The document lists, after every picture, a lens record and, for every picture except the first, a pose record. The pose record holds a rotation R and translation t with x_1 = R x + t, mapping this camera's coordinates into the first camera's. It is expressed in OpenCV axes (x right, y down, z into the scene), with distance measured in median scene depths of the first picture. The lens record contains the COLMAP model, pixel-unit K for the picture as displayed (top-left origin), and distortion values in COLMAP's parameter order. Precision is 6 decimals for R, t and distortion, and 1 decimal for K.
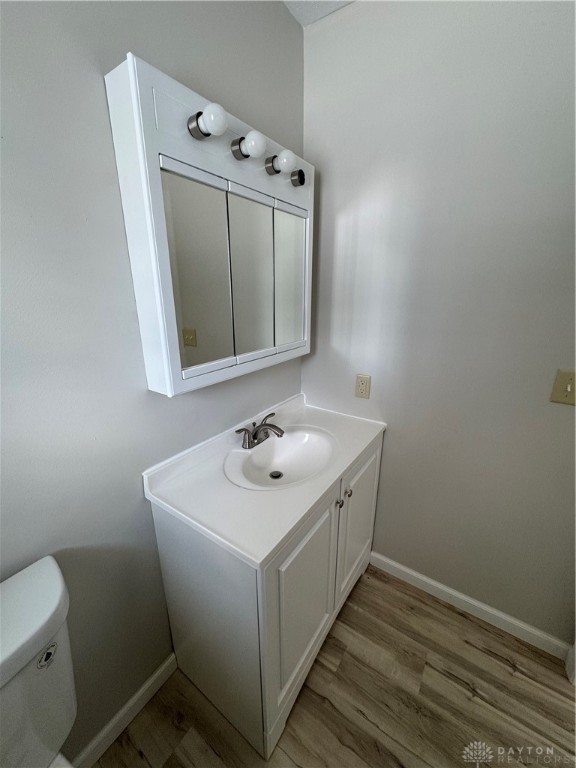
lens RADIAL K [[305.9, 0, 286.6], [0, 305.9, 384.5], [0, 0, 1]] dist [-0.001018, -0.000129]
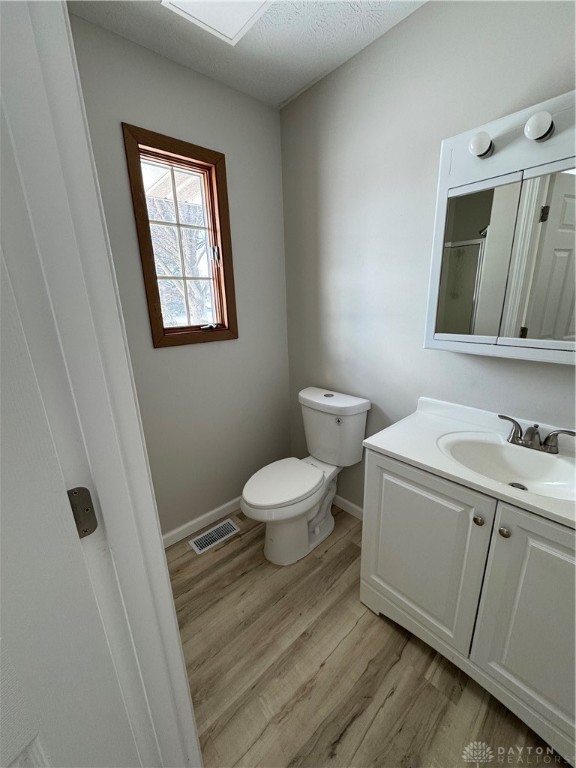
lens RADIAL K [[305.9, 0, 287.2], [0, 305.9, 378.0], [0, 0, 1]] dist [-0.001018, -0.000129]
pose [[-0.228943, 0.276311, -0.933401, 0.969355], [-0.249776, 0.910091, 0.330676, -0.122719], [0.940849, 0.308847, -0.139343, 0.485969]]
